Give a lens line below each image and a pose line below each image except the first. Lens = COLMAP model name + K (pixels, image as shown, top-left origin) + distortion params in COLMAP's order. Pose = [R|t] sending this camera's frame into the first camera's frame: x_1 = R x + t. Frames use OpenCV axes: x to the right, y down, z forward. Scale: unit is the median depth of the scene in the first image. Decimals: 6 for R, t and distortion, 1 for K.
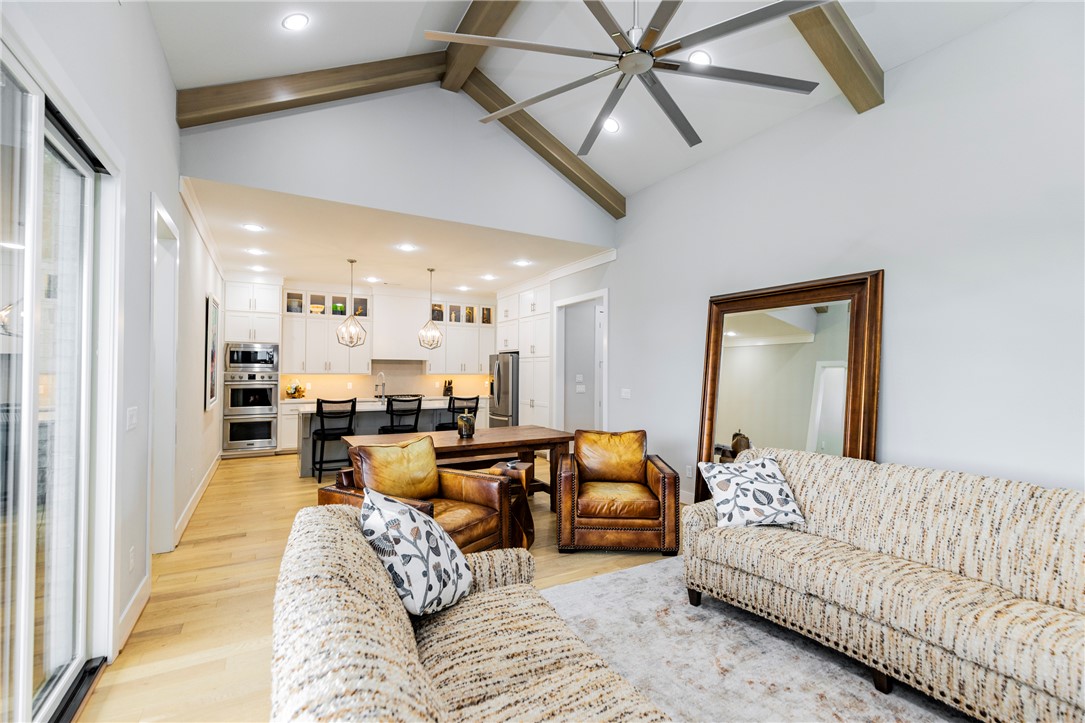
lens RADIAL K [[499.0, 0, 550.5], [0, 499.0, 362.0], [0, 0, 1]] dist [0.021184, 0.000690]
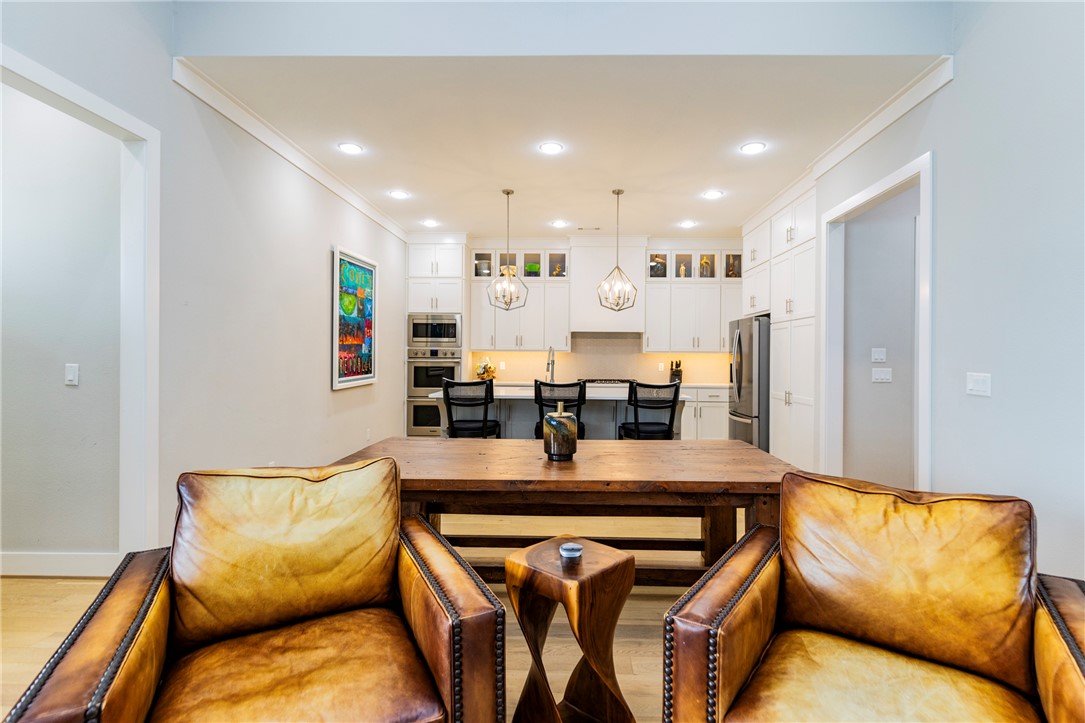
lens RADIAL K [[530.8, 0, 560.8], [0, 530.8, 356.8], [0, 0, 1]] dist [-0.001676, -0.000591]
pose [[0.848592, 0.002031, -0.529044, 0.069594], [0.005290, 0.999910, 0.012324, 0.025865], [0.529021, -0.013257, 0.848505, 0.341592]]
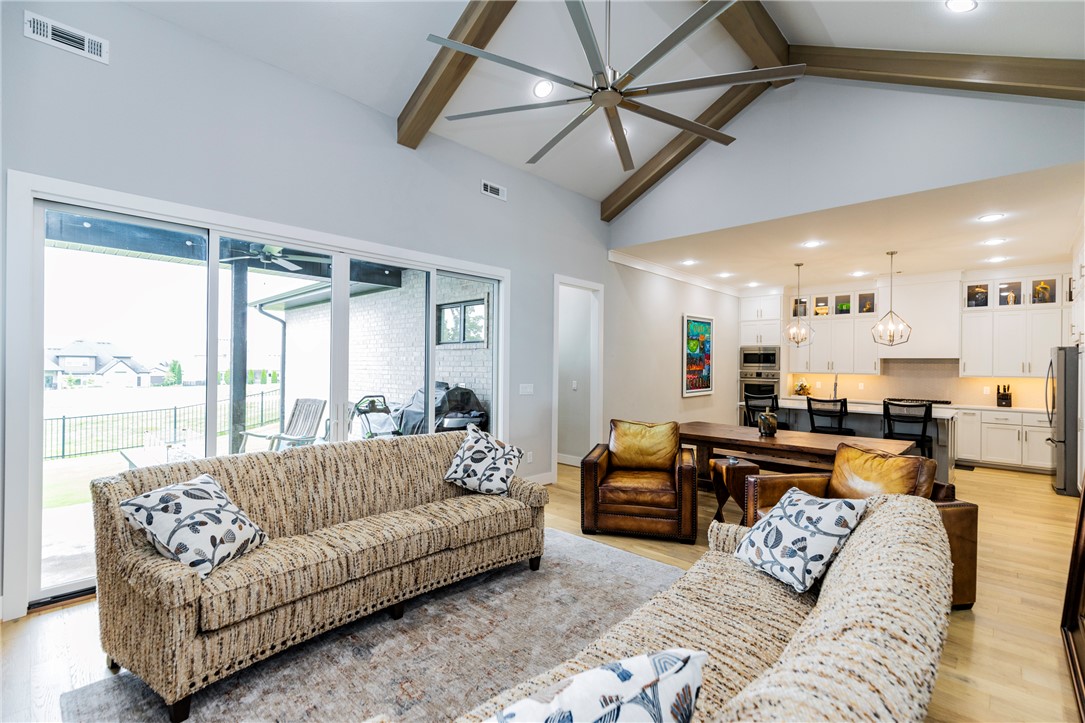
lens RADIAL K [[499.0, 0, 546.2], [0, 499.0, 362.7], [0, 0, 1]] dist [0.021184, 0.000690]
pose [[0.264632, -0.005806, -0.964332, 0.422844], [0.005589, 0.999974, -0.004487, 0.003904], [0.964333, -0.004202, 0.264658, 0.191357]]
